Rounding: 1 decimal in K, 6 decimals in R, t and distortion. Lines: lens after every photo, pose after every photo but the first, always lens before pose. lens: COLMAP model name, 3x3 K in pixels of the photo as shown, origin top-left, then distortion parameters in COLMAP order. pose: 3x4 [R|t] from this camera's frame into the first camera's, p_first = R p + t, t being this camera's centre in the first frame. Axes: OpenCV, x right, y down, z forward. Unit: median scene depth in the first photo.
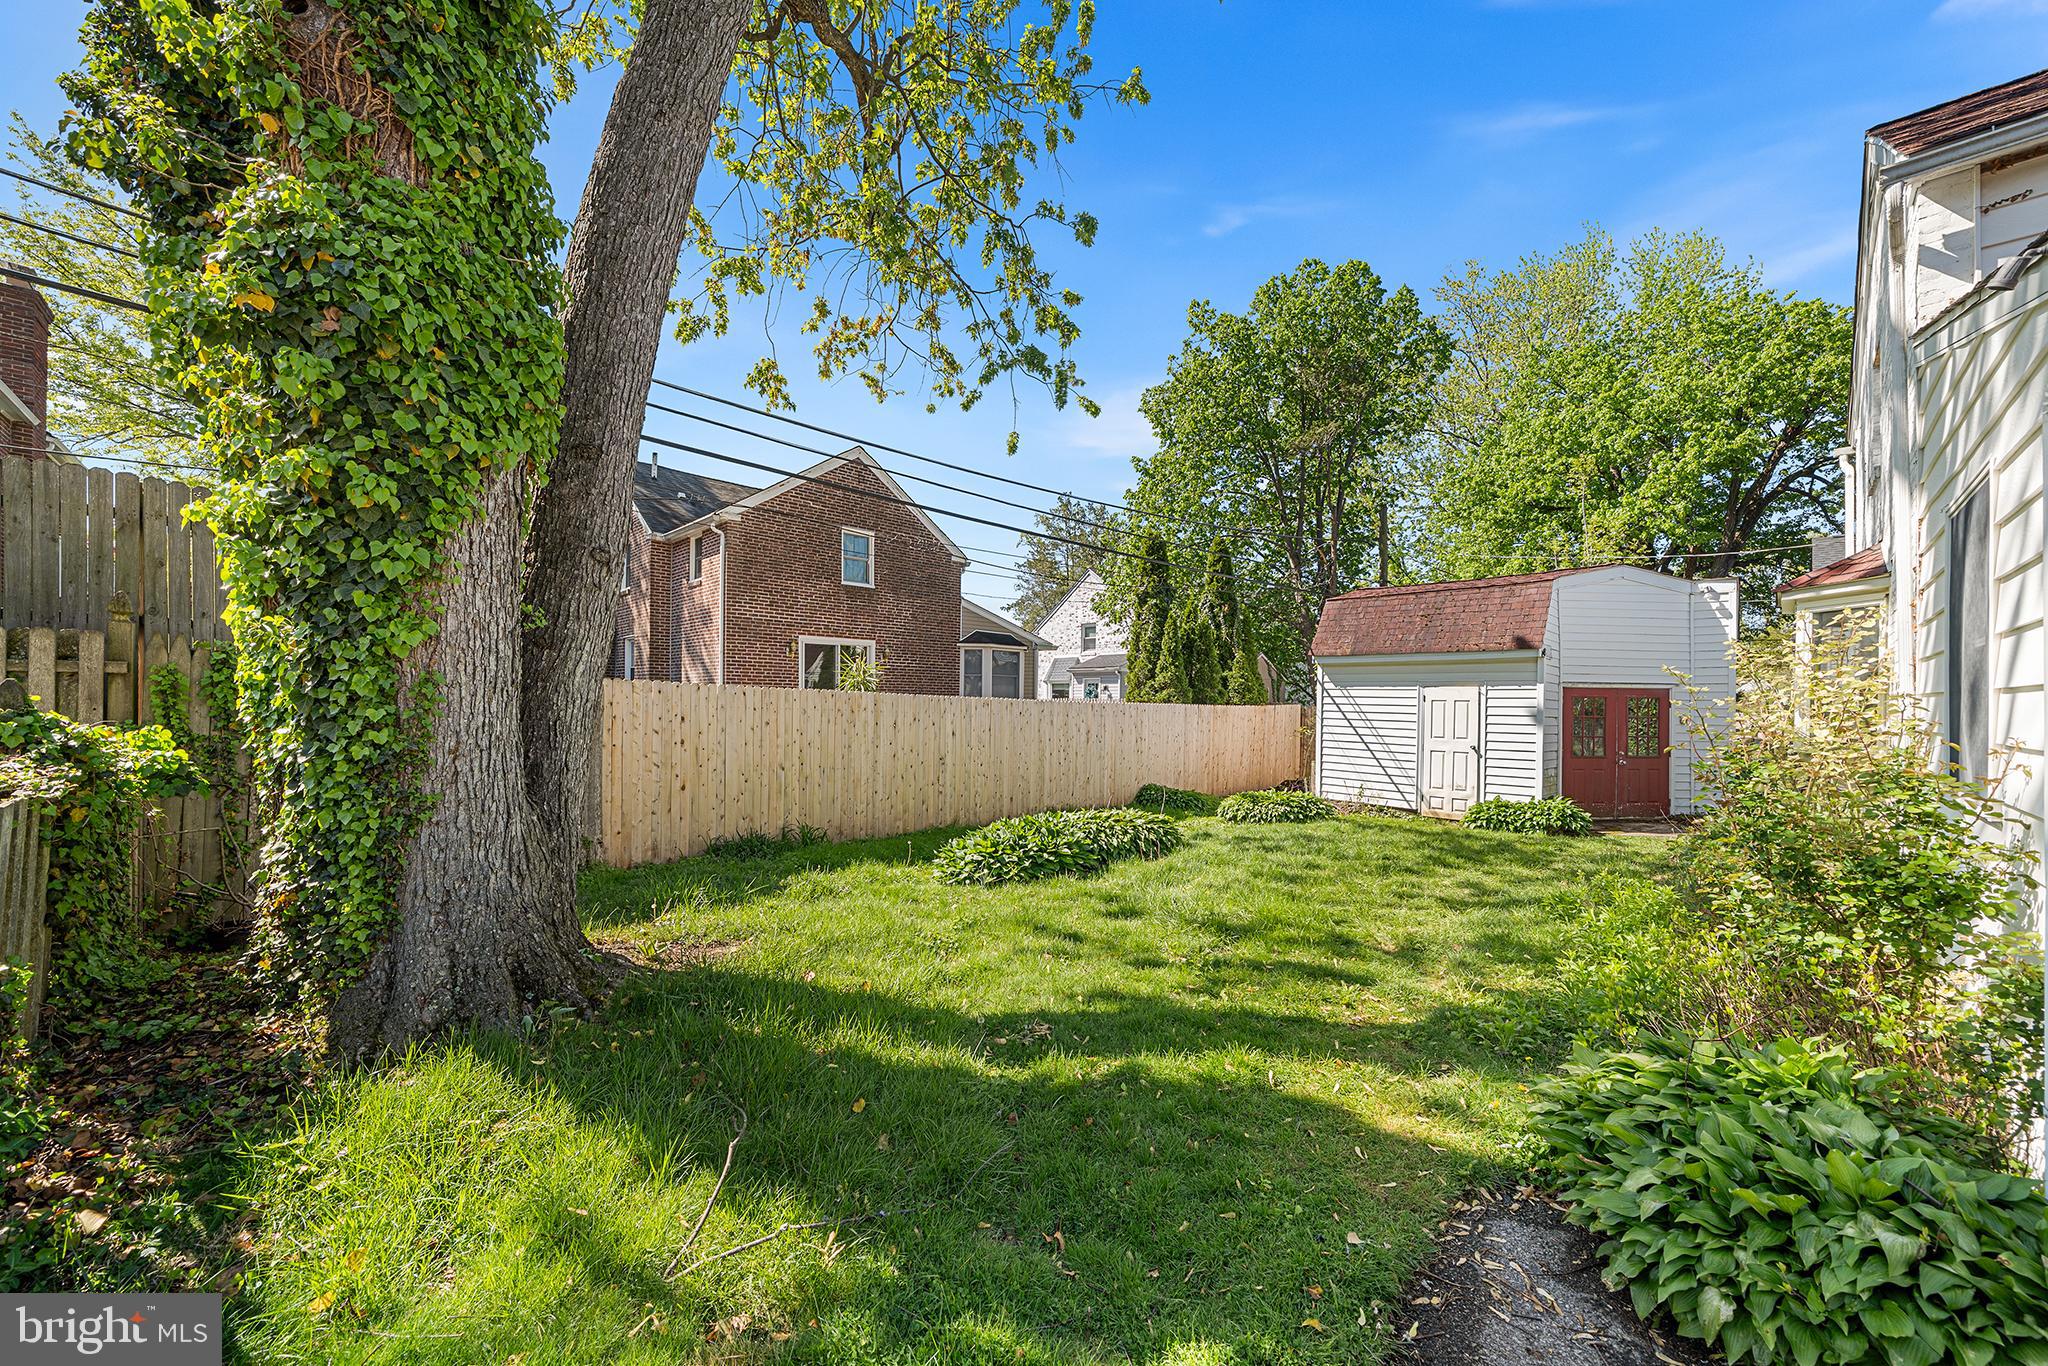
lens RADIAL K [[752.3, 0, 1026.1], [0, 752.3, 704.9], [0, 0, 1]] dist [-0.001351, -0.000004]
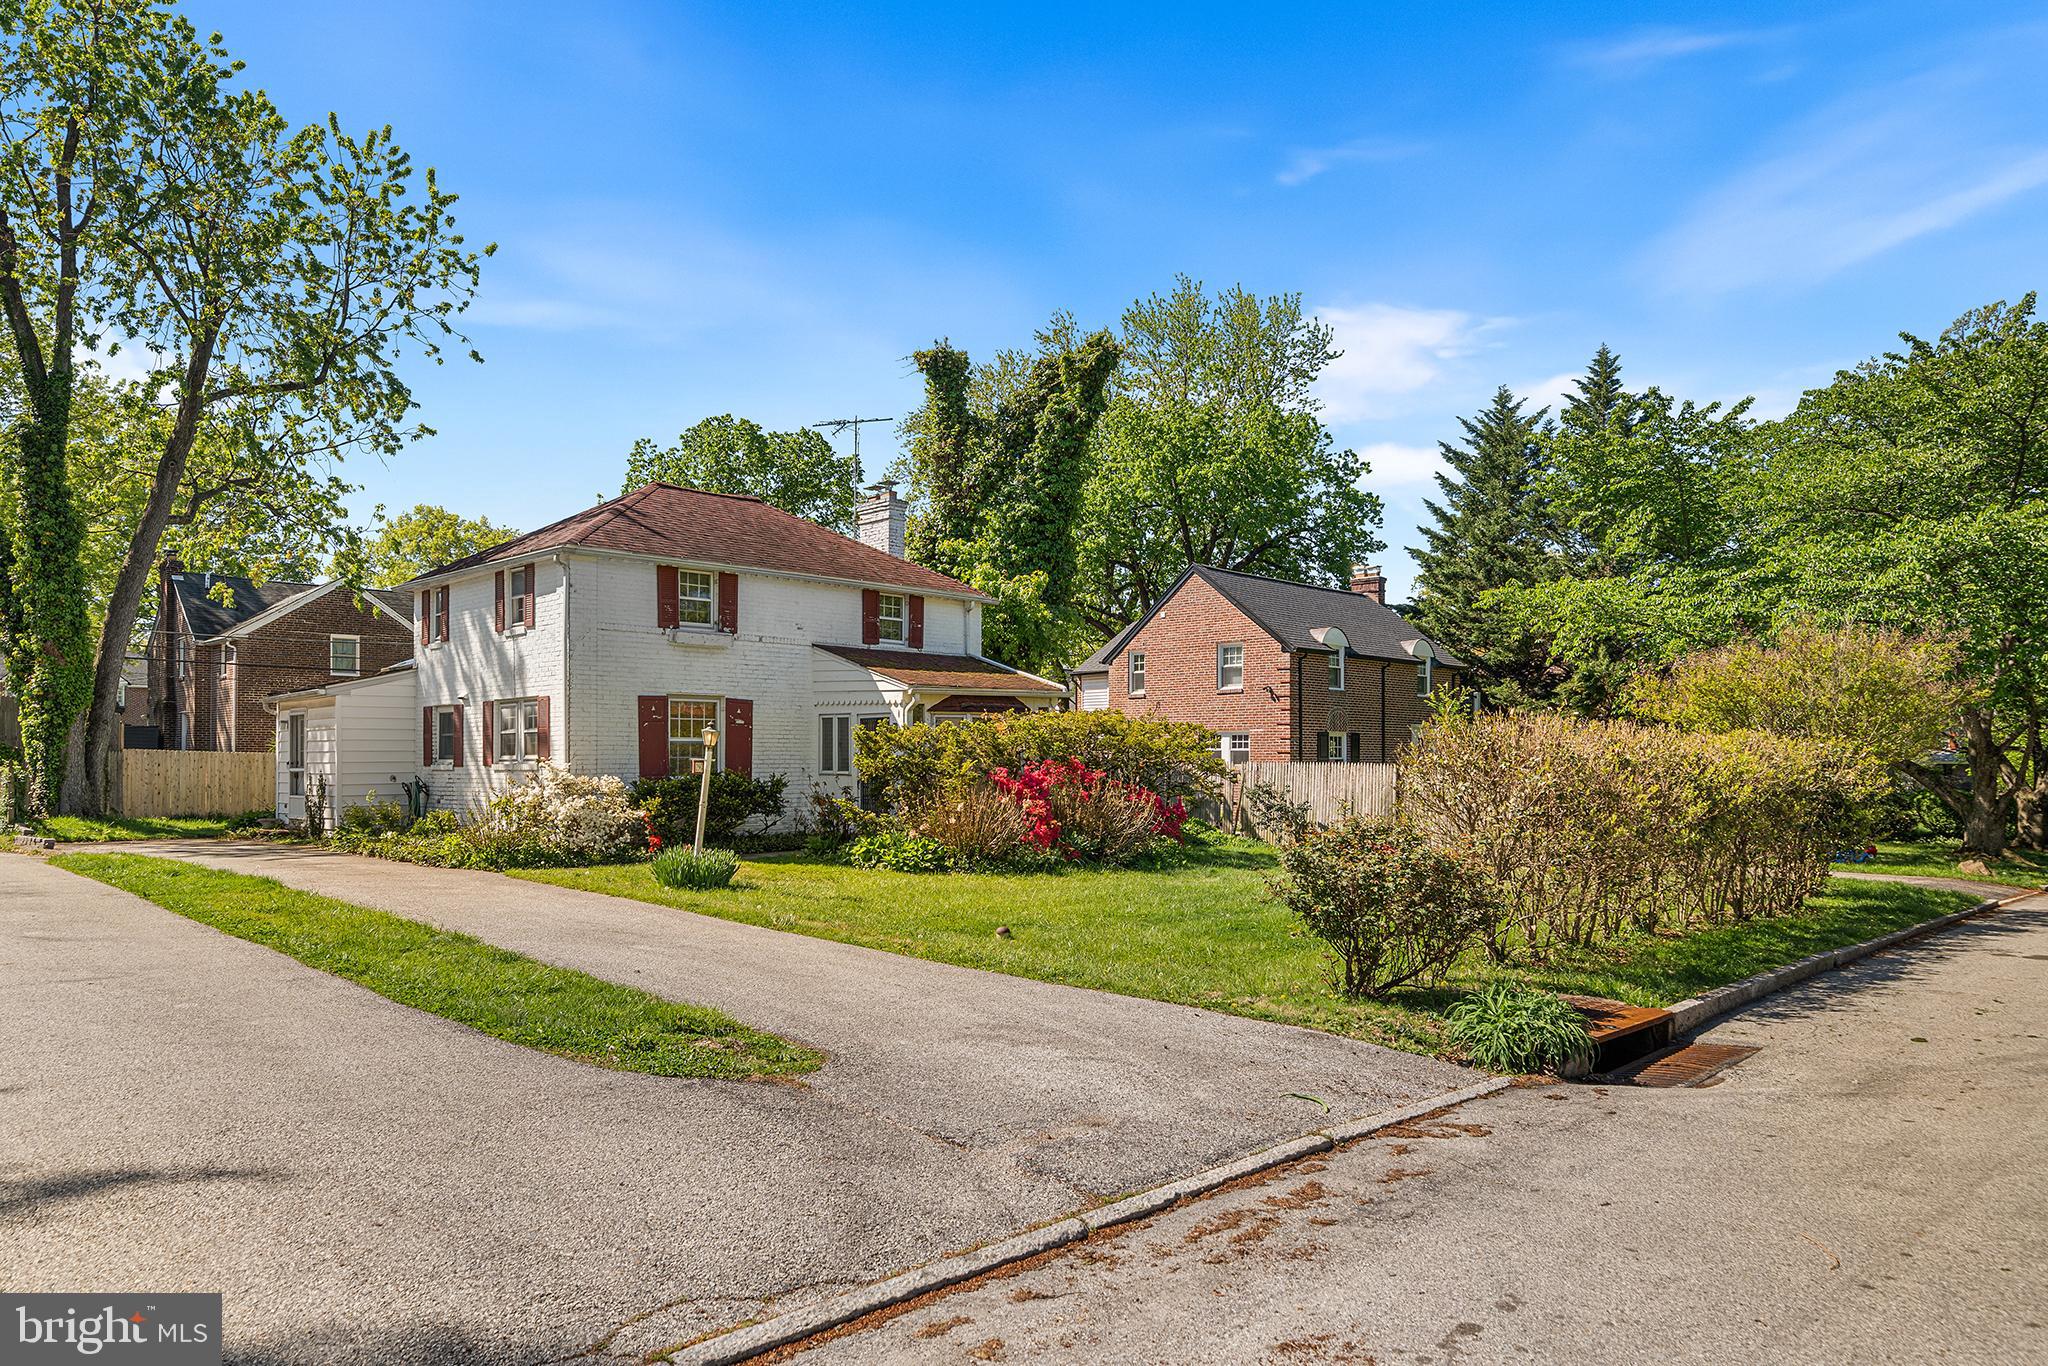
lens RADIAL K [[1264.6, 0, 1025.4], [0, 1264.6, 751.7], [0, 0, 1]] dist [-0.007100, 0.003441]
pose [[0.999449, -0.007868, 0.032253, 5.228115], [0.008030, 0.999956, -0.004890, 0.051625], [-0.032214, 0.005147, 0.999468, -7.464937]]
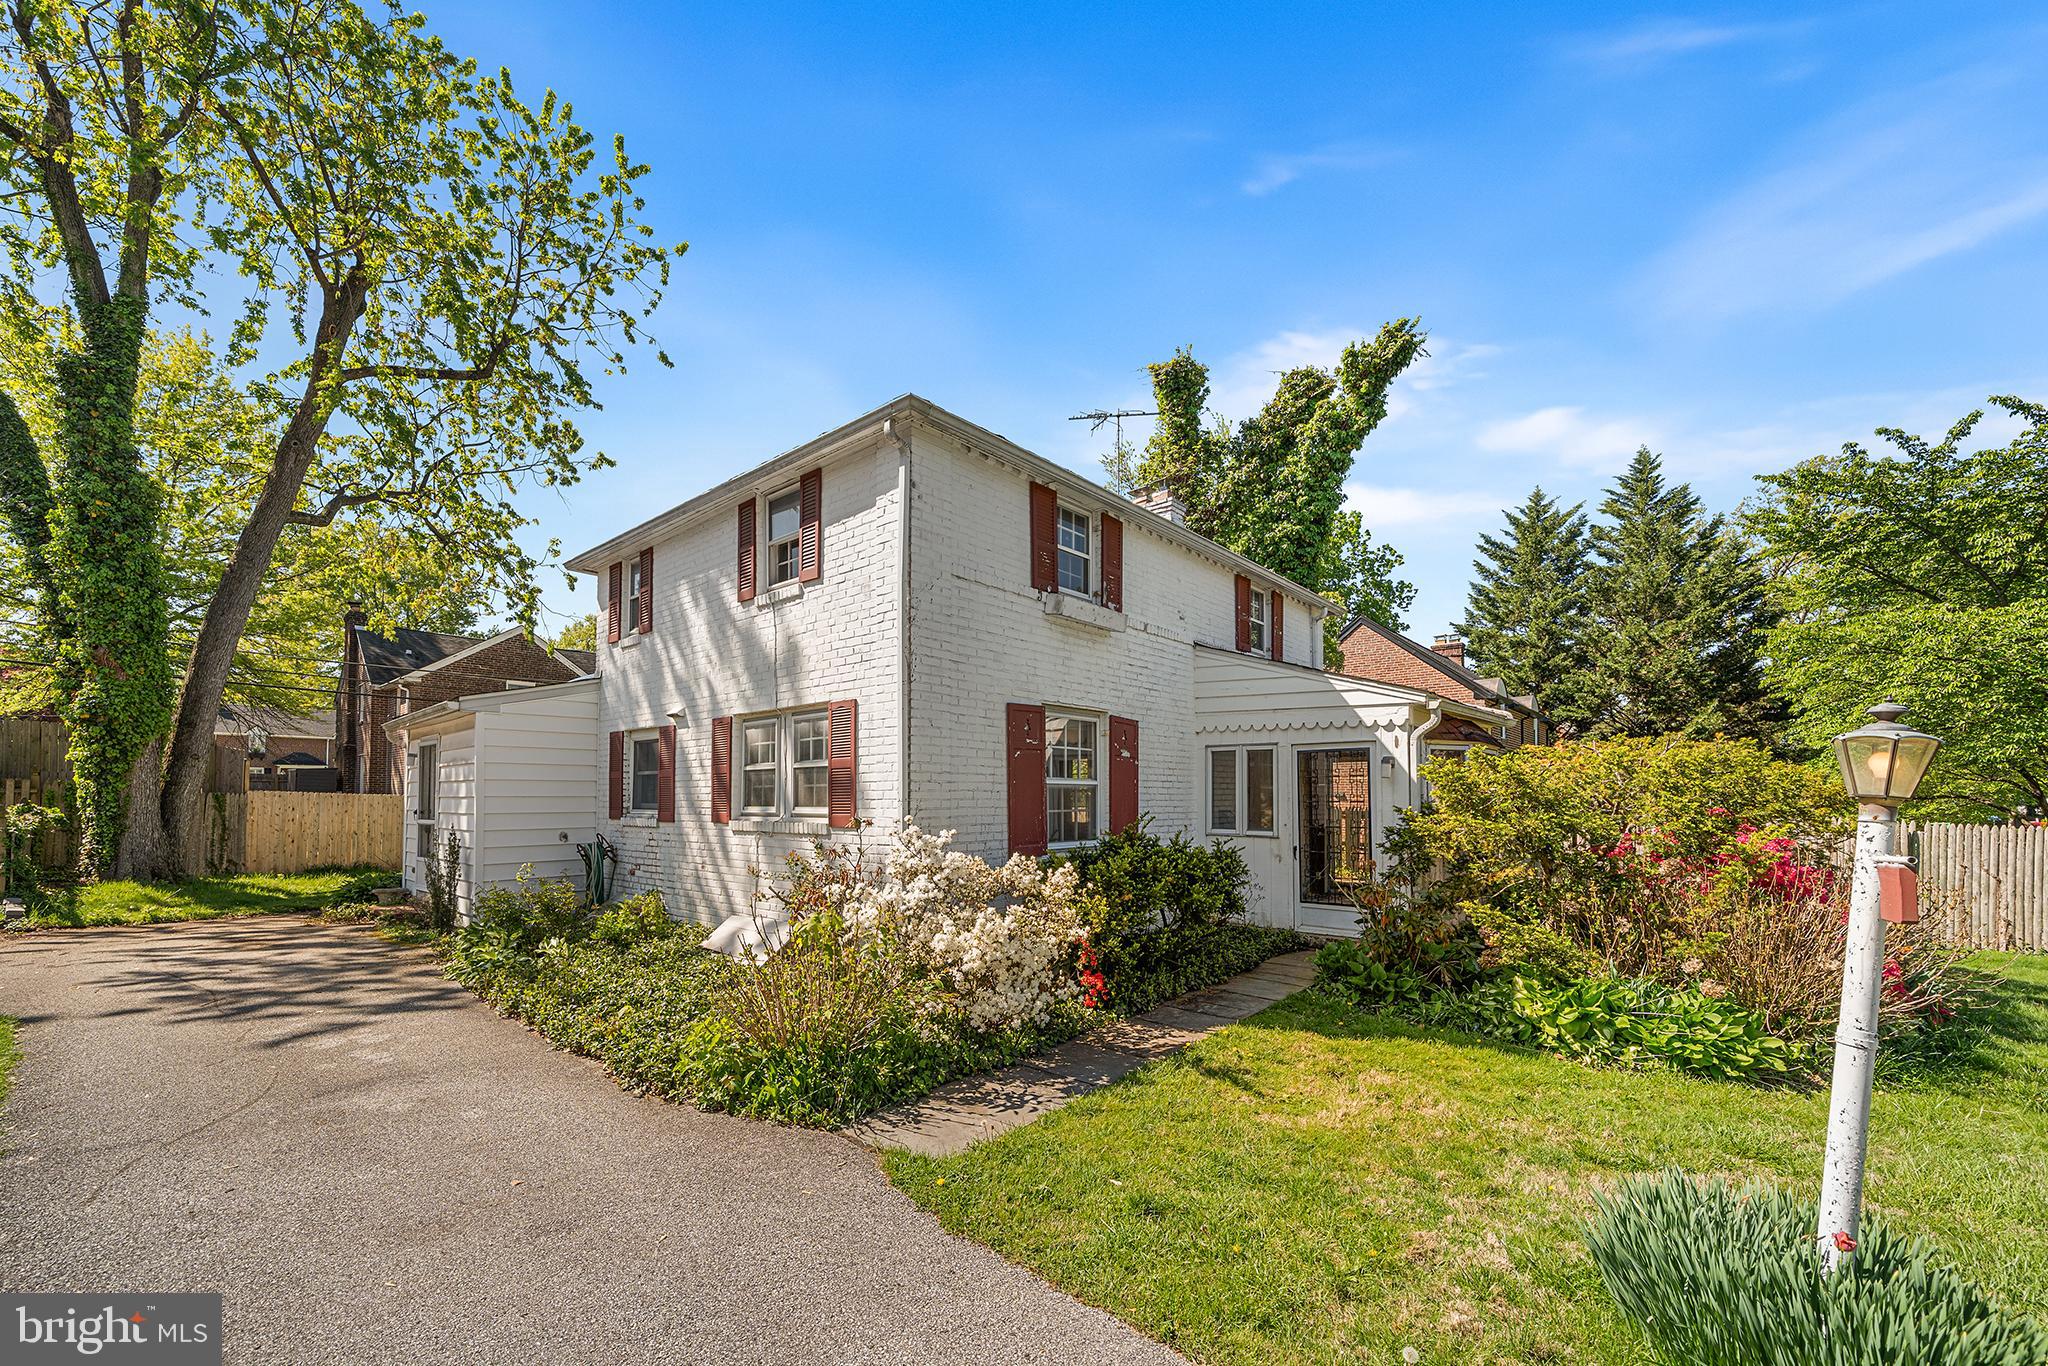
lens RADIAL K [[806.3, 0, 1000.3], [0, 806.3, 779.2], [0, 0, 1]] dist [0.000584, -0.000891]
pose [[0.998071, -0.000943, 0.062070, 3.328582], [0.002500, 0.999684, -0.025004, -0.003549], [-0.062027, 0.025111, 0.997759, -3.328443]]
